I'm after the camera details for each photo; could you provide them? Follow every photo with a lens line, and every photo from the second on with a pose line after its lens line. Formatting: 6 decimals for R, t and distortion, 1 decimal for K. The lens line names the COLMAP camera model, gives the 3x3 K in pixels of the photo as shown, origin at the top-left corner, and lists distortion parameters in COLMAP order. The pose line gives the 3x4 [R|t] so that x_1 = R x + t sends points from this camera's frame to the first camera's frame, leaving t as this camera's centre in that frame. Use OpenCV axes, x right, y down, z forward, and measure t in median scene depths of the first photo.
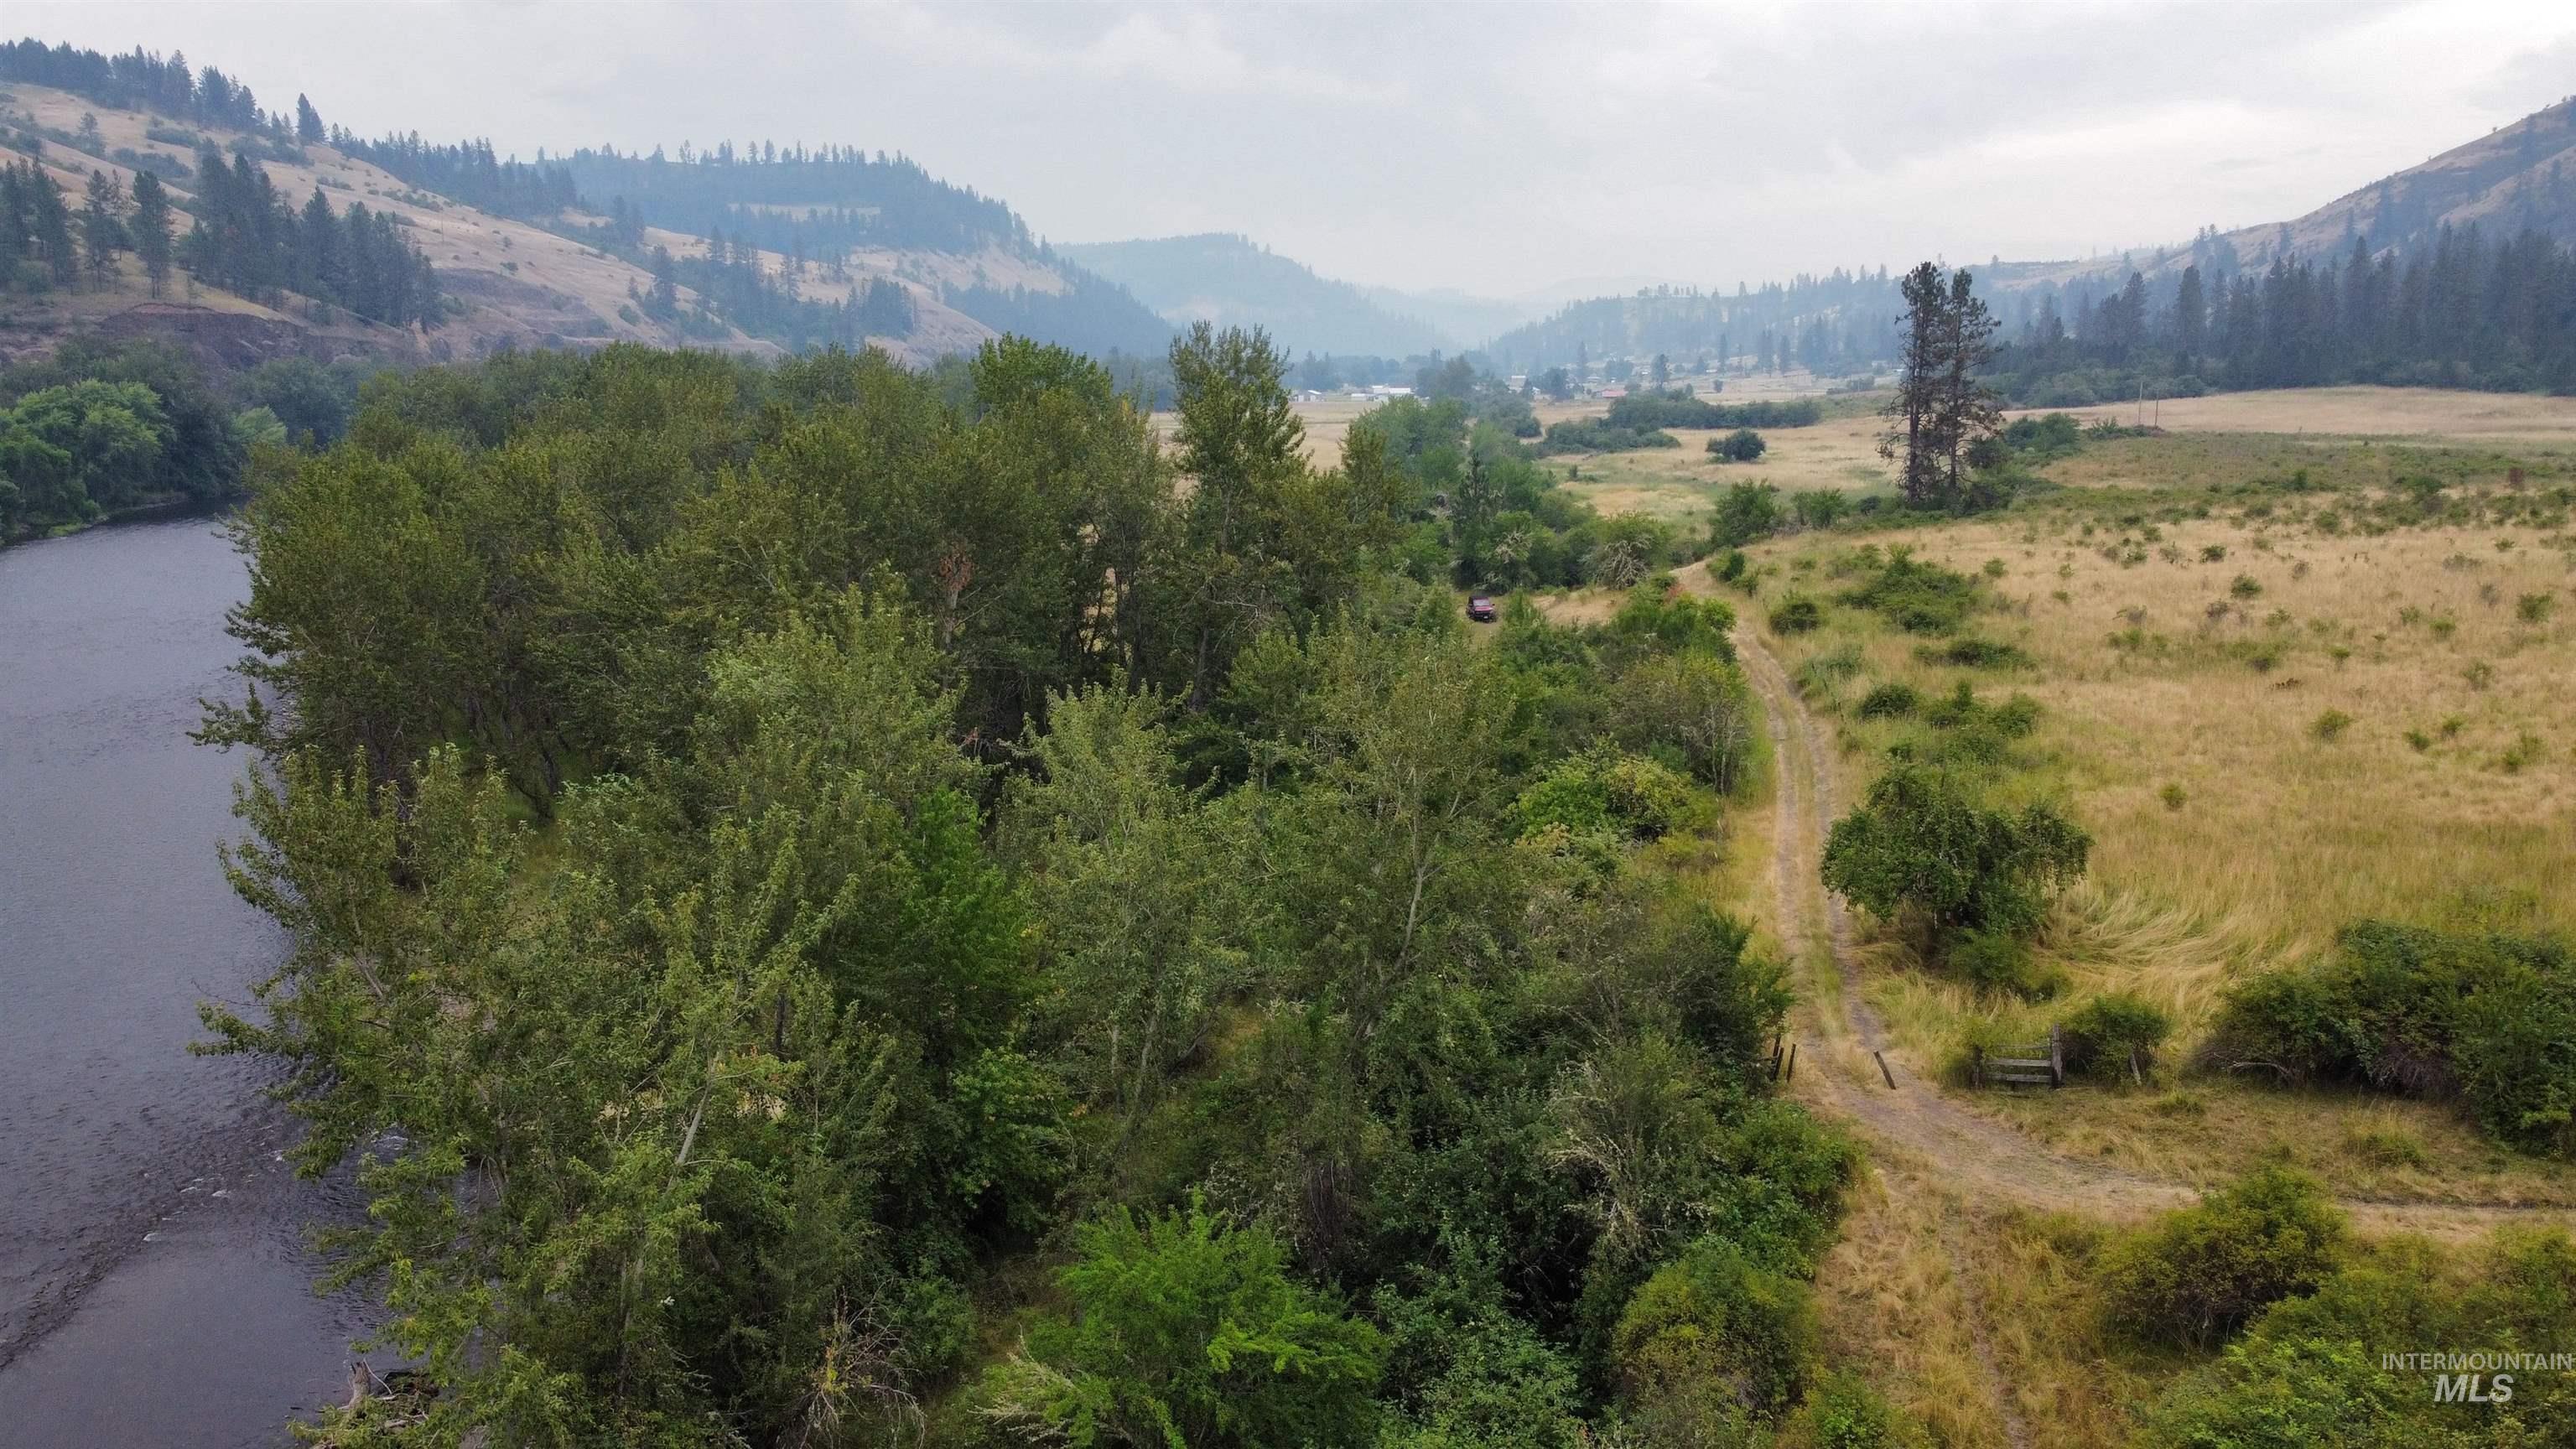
lens RADIAL K [[1942.0, 0, 1344.1], [0, 1942.0, 725.5], [0, 0, 1]] dist [0.011920, -0.013055]
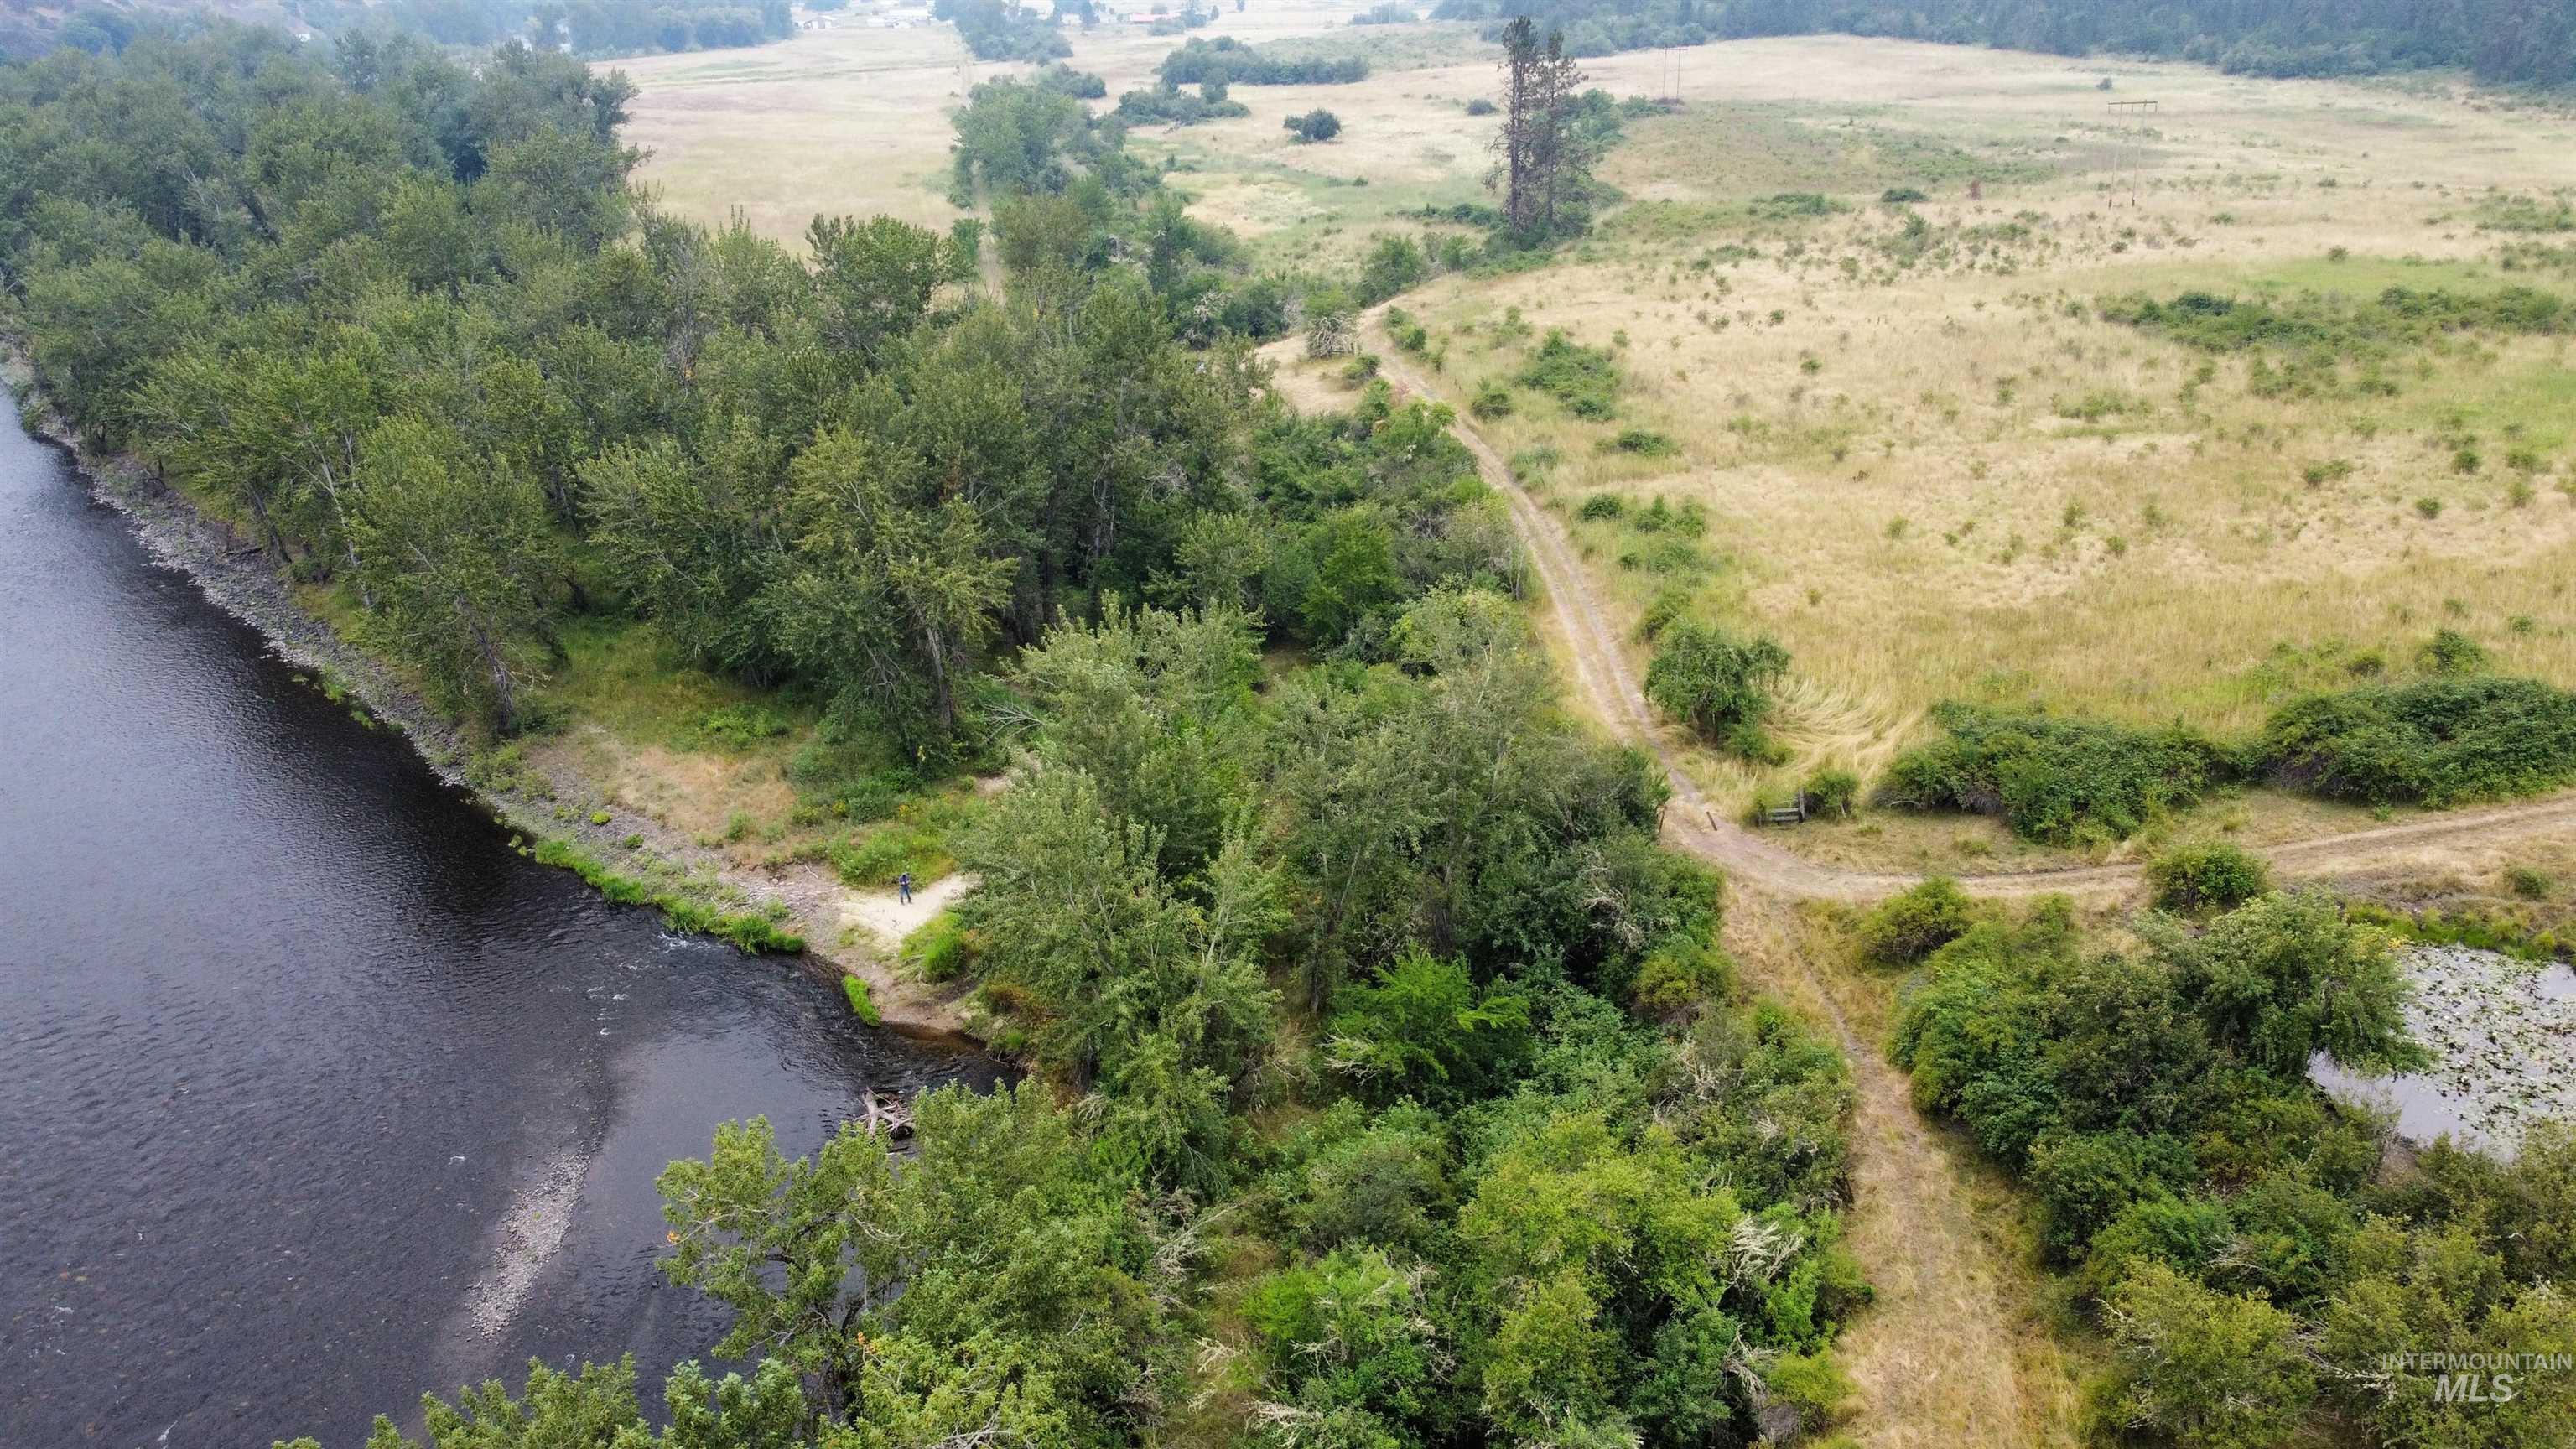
lens RADIAL K [[1926.4, 0, 1332.2], [0, 1926.4, 716.0], [0, 0, 1]] dist [0.004970, -0.010452]
pose [[0.970213, -0.091086, 0.224477, -0.172474], [0.046017, 0.979045, 0.198377, -0.109184], [-0.237842, -0.182139, 0.954074, -0.227187]]
